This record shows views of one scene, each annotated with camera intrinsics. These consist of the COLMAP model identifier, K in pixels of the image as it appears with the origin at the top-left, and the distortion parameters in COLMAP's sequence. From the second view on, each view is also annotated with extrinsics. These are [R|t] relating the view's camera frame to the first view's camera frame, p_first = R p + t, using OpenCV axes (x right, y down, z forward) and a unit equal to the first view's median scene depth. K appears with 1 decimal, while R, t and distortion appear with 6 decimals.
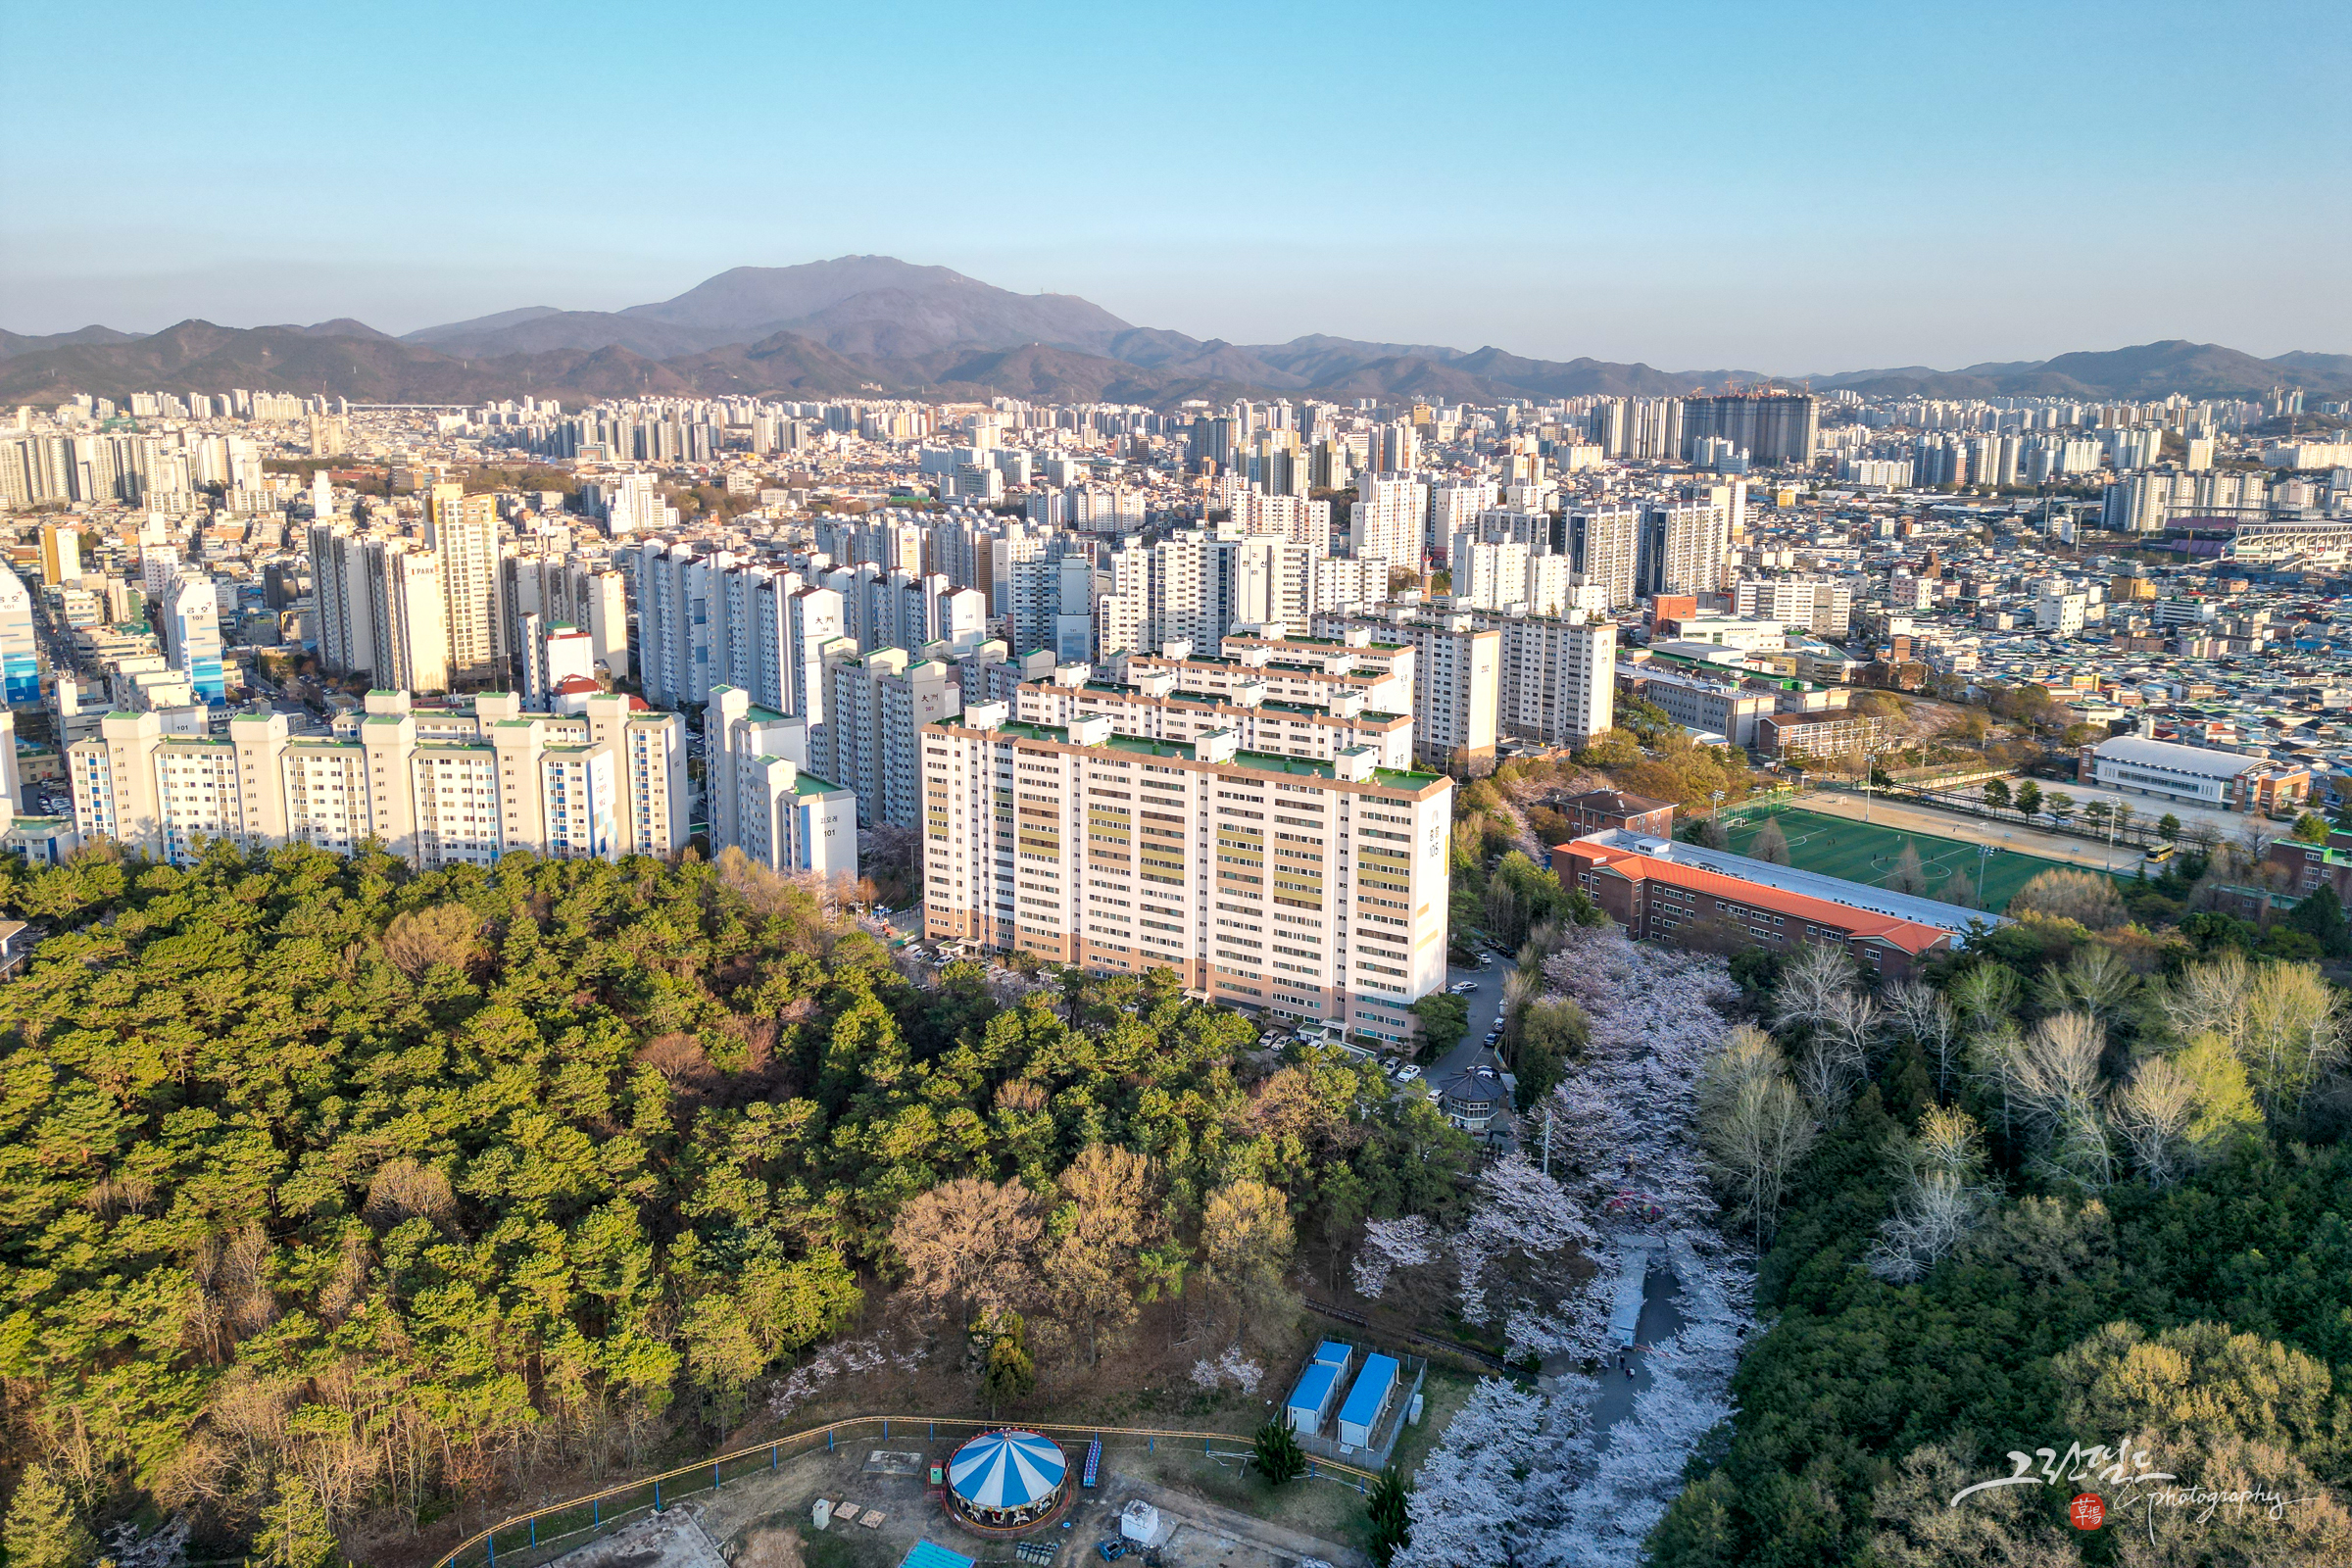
lens RADIAL K [[1625.7, 0, 1172.5], [0, 1625.7, 679.4], [0, 0, 1]] dist [0.087374, -0.088168]
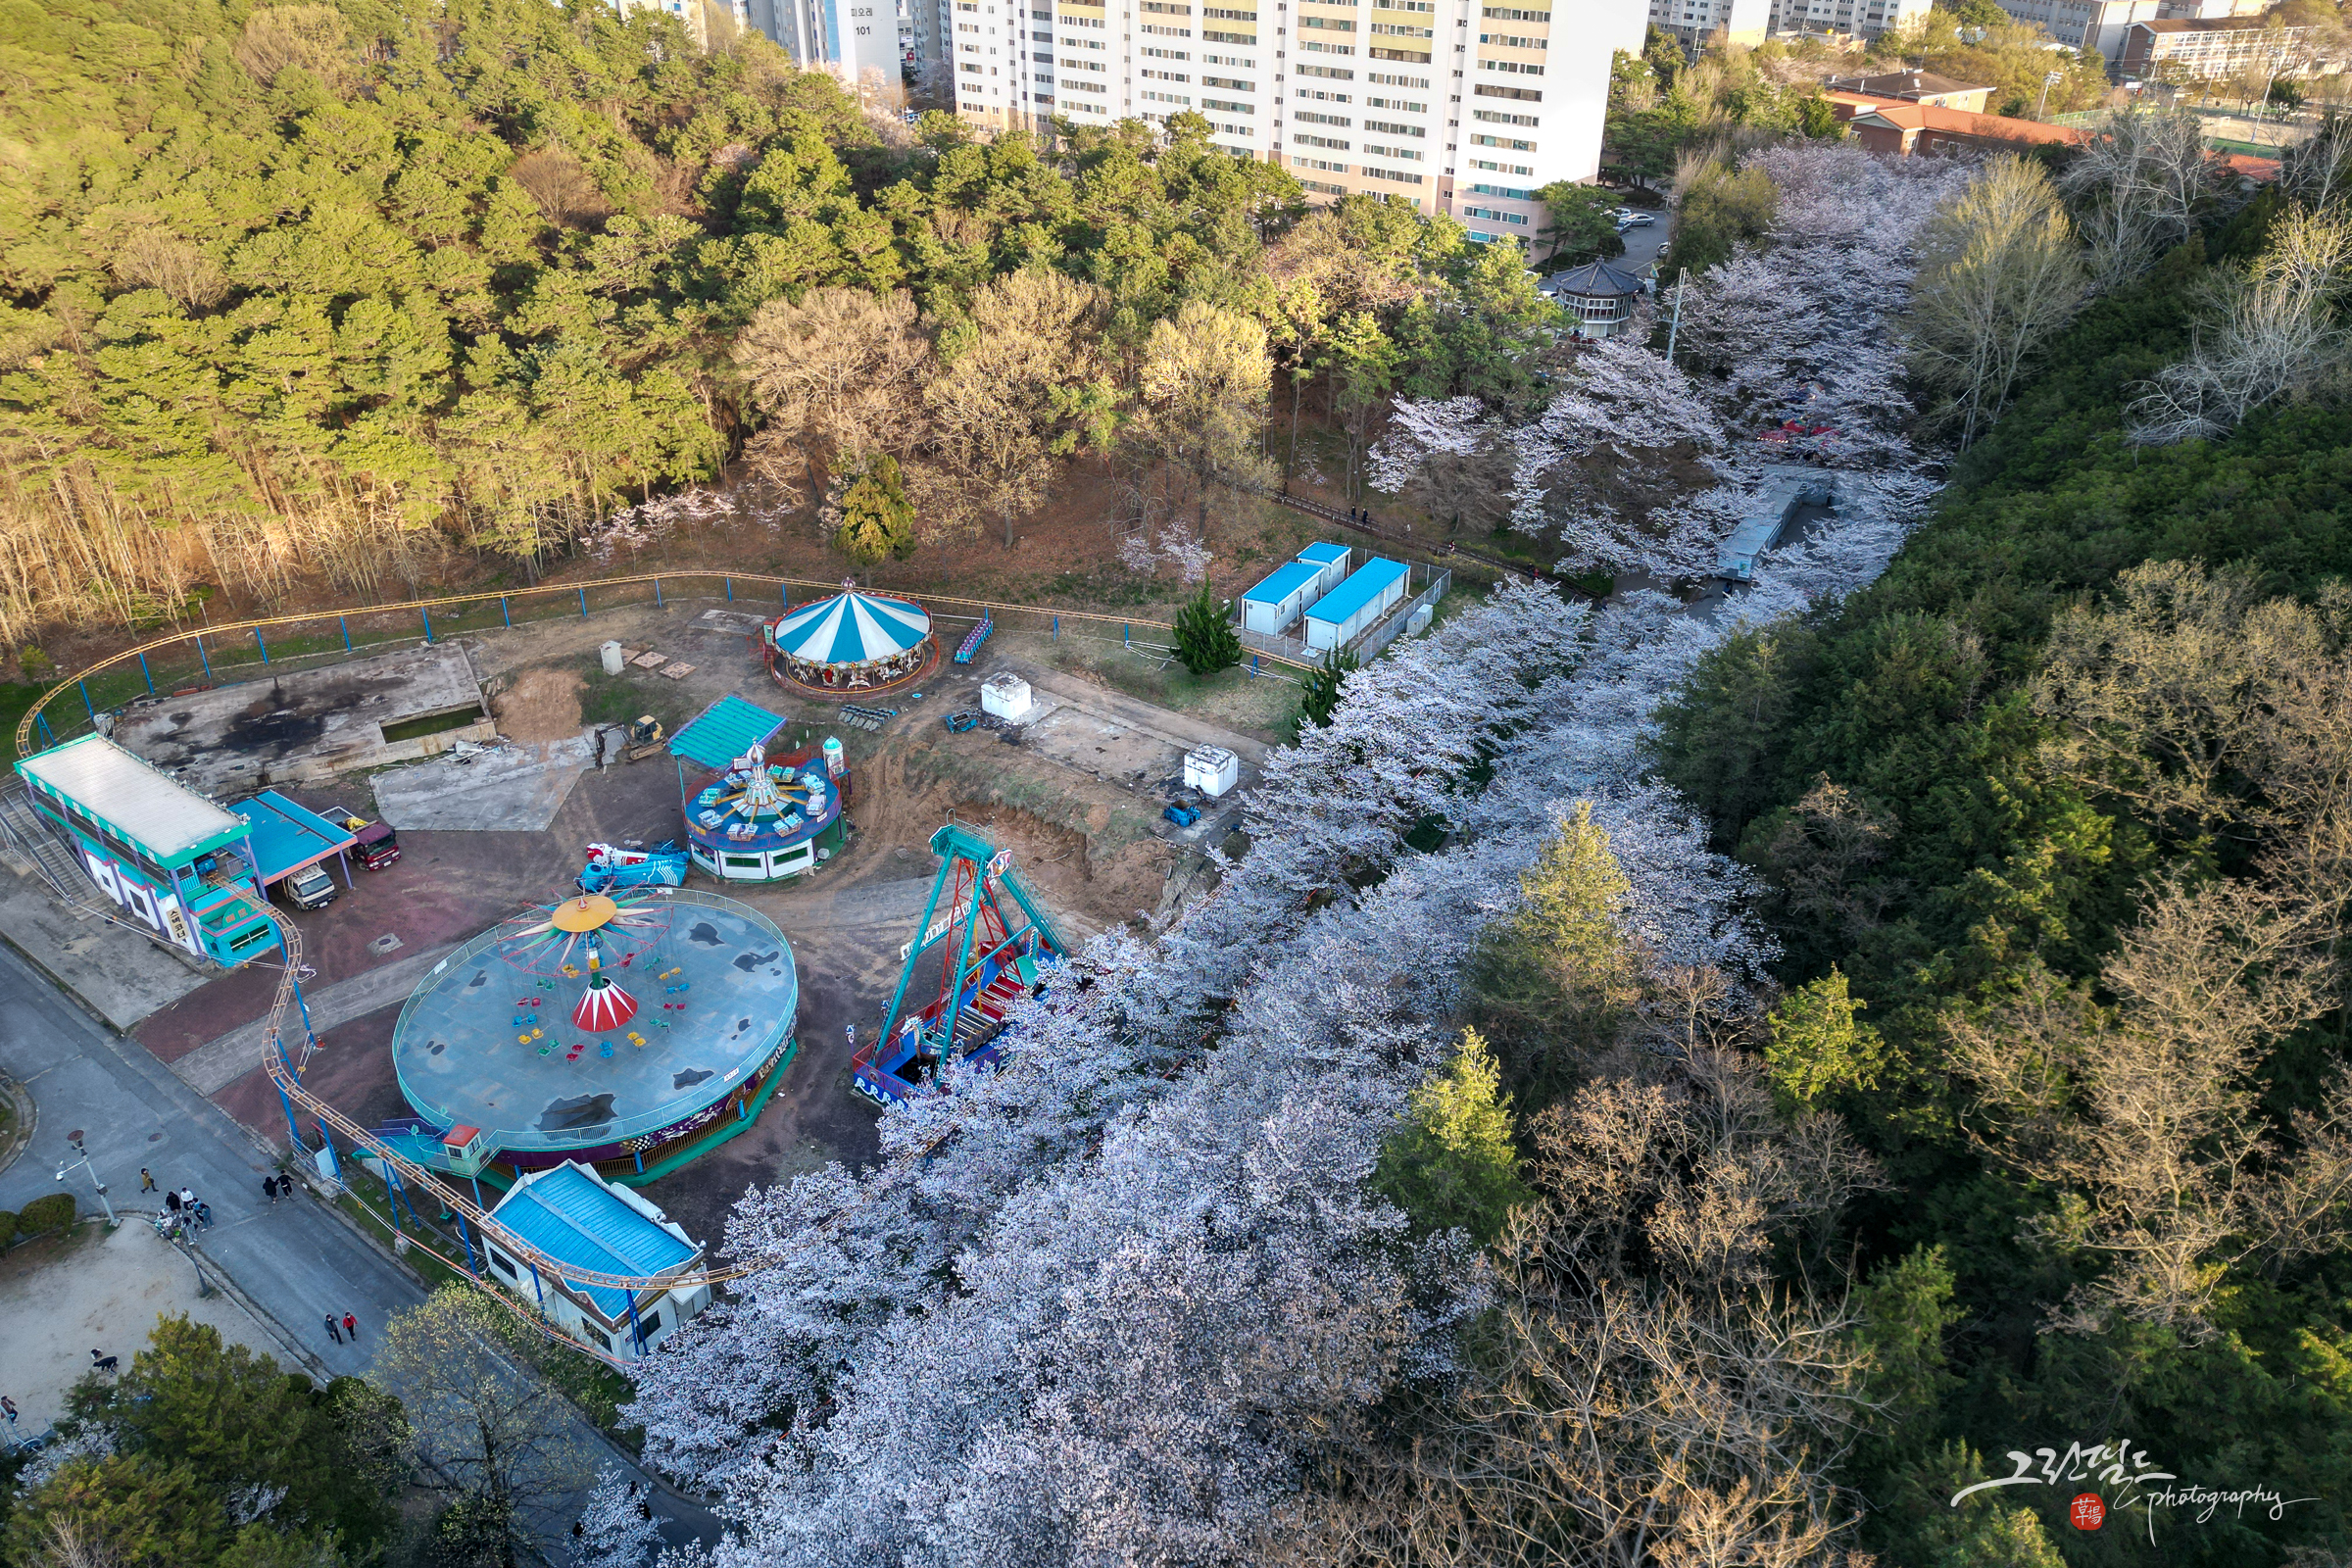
lens RADIAL K [[1625.7, 0, 1172.5], [0, 1625.7, 679.4], [0, 0, 1]] dist [0.087374, -0.088168]
pose [[0.986160, 0.075889, -0.147410, 0.095774], [-0.026012, 0.948902, 0.314496, 0.156480], [0.163745, -0.306309, 0.937743, 0.187444]]
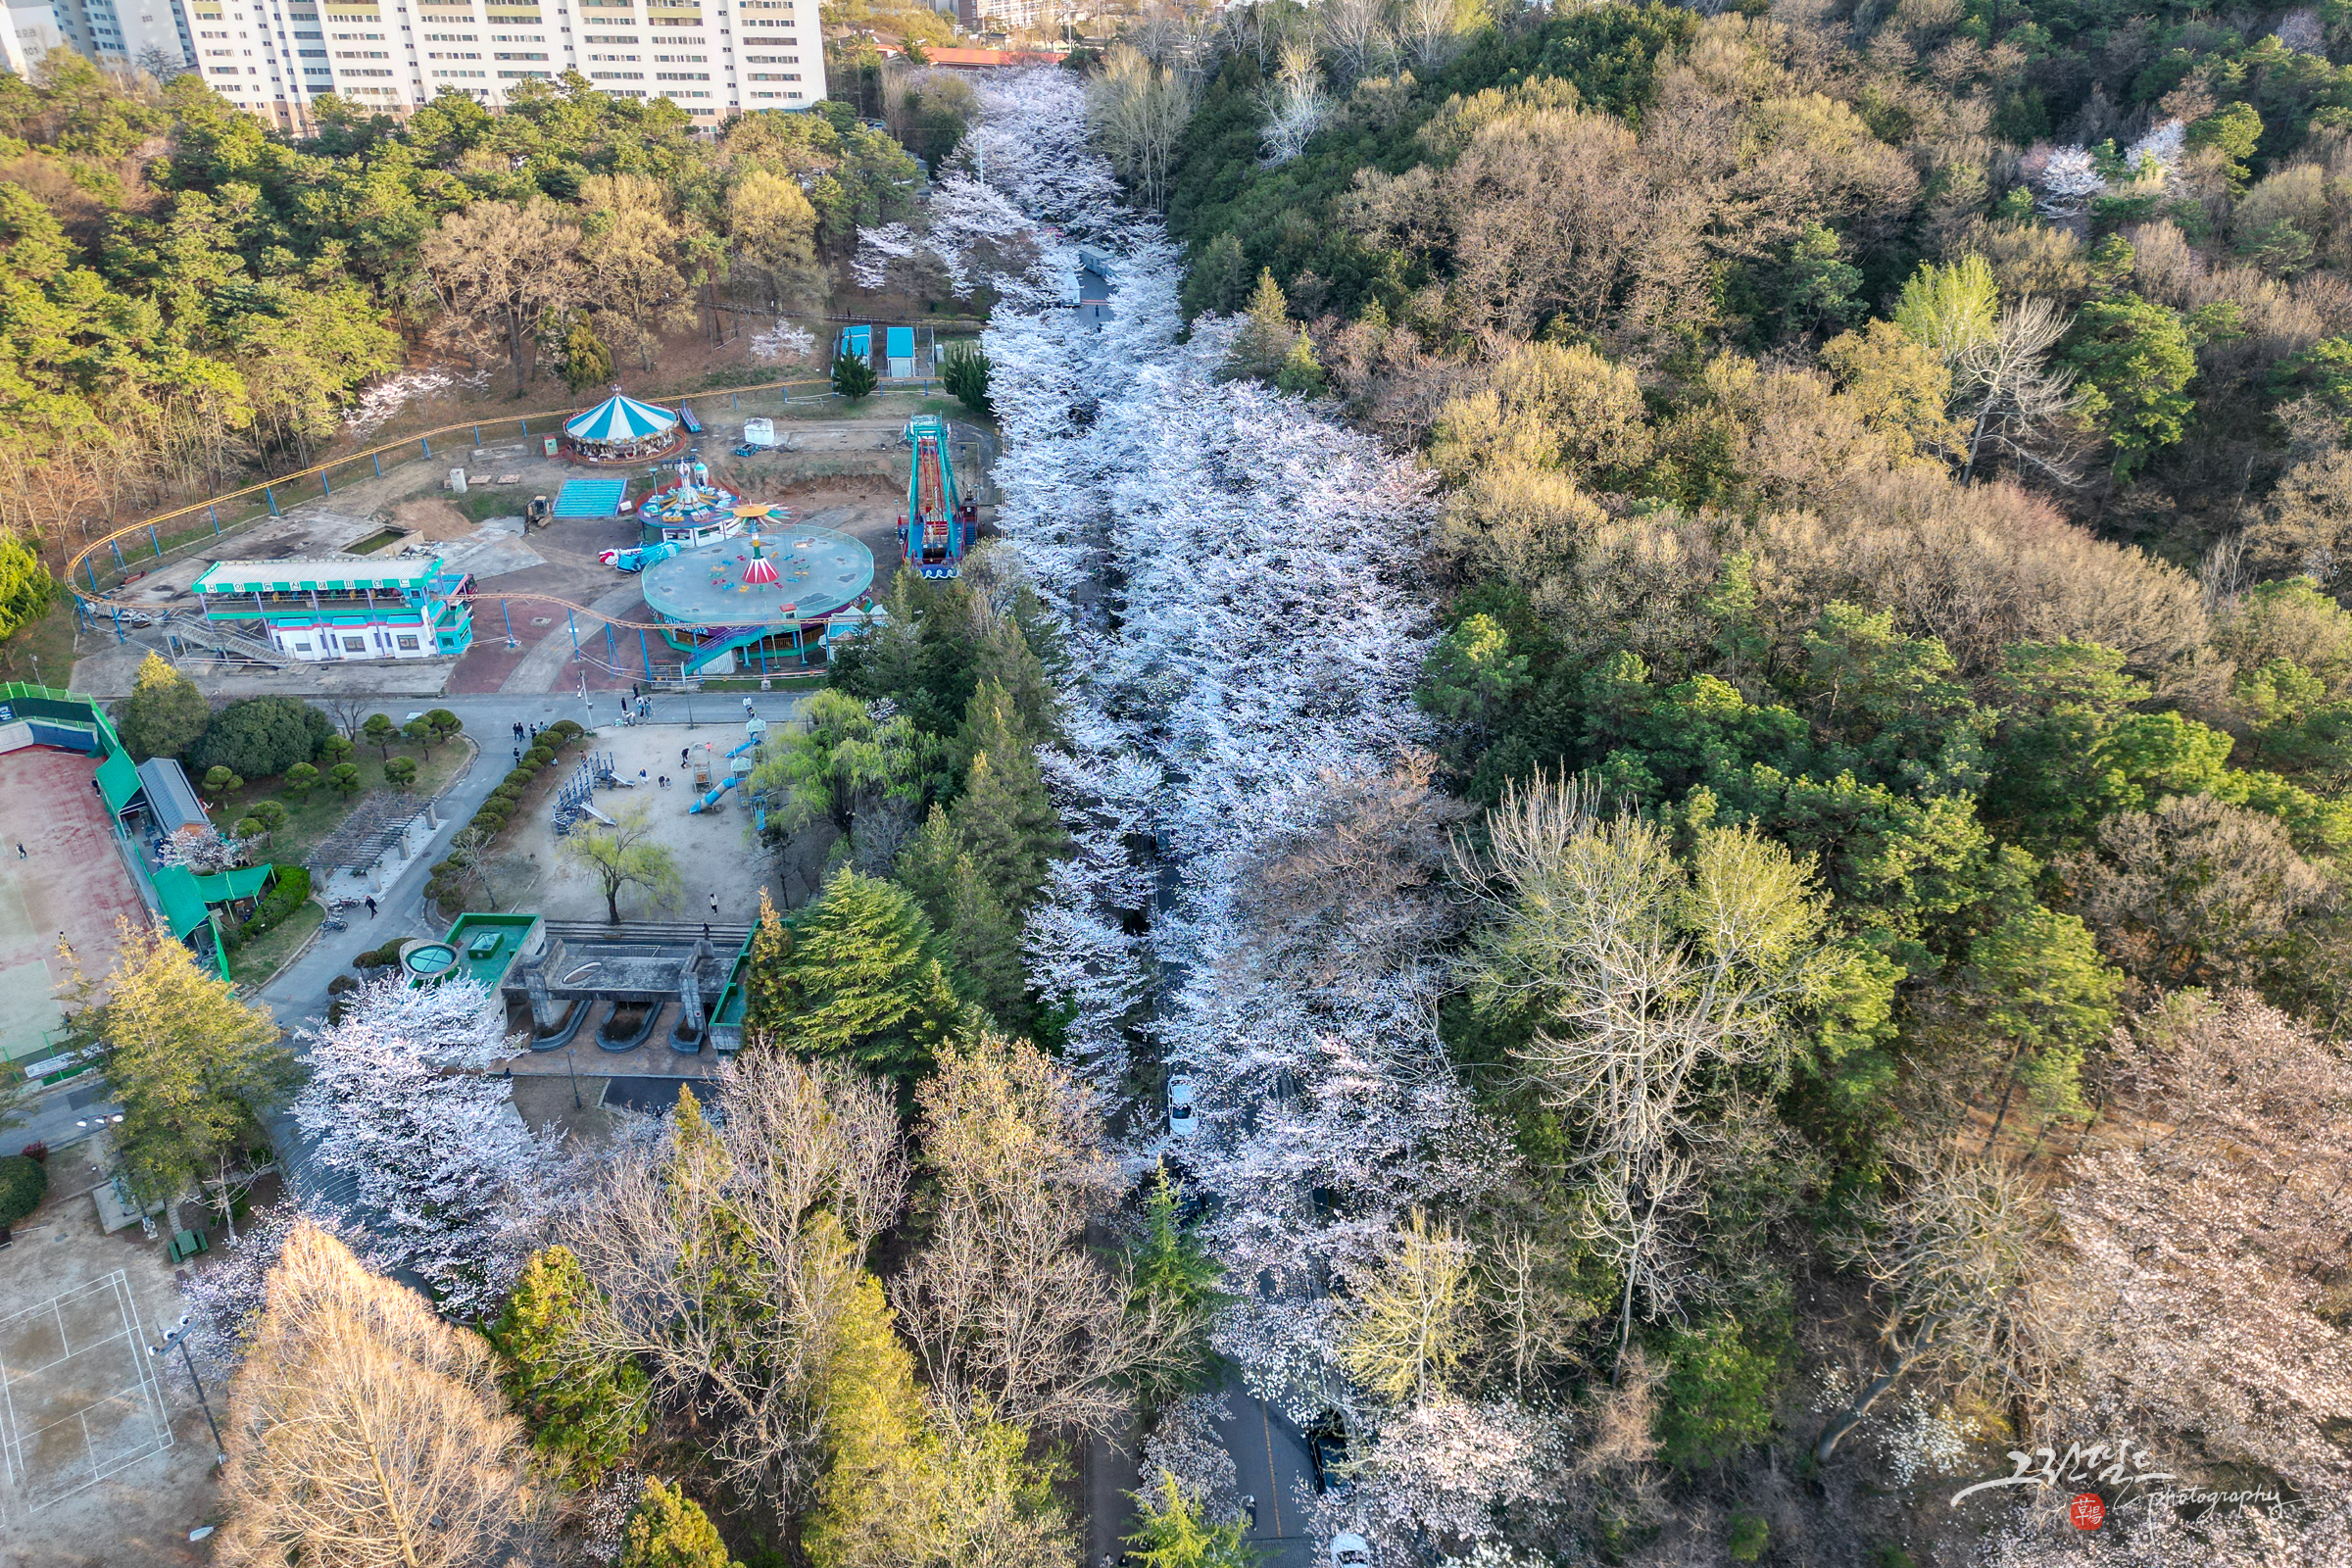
lens RADIAL K [[1625.7, 0, 1172.5], [0, 1625.7, 679.4], [0, 0, 1]] dist [0.087374, -0.088168]
pose [[0.859716, -0.241838, 0.449891, -0.191595], [0.090435, 0.938963, 0.331920, 0.186661], [-0.502702, -0.244670, 0.829112, -0.076808]]
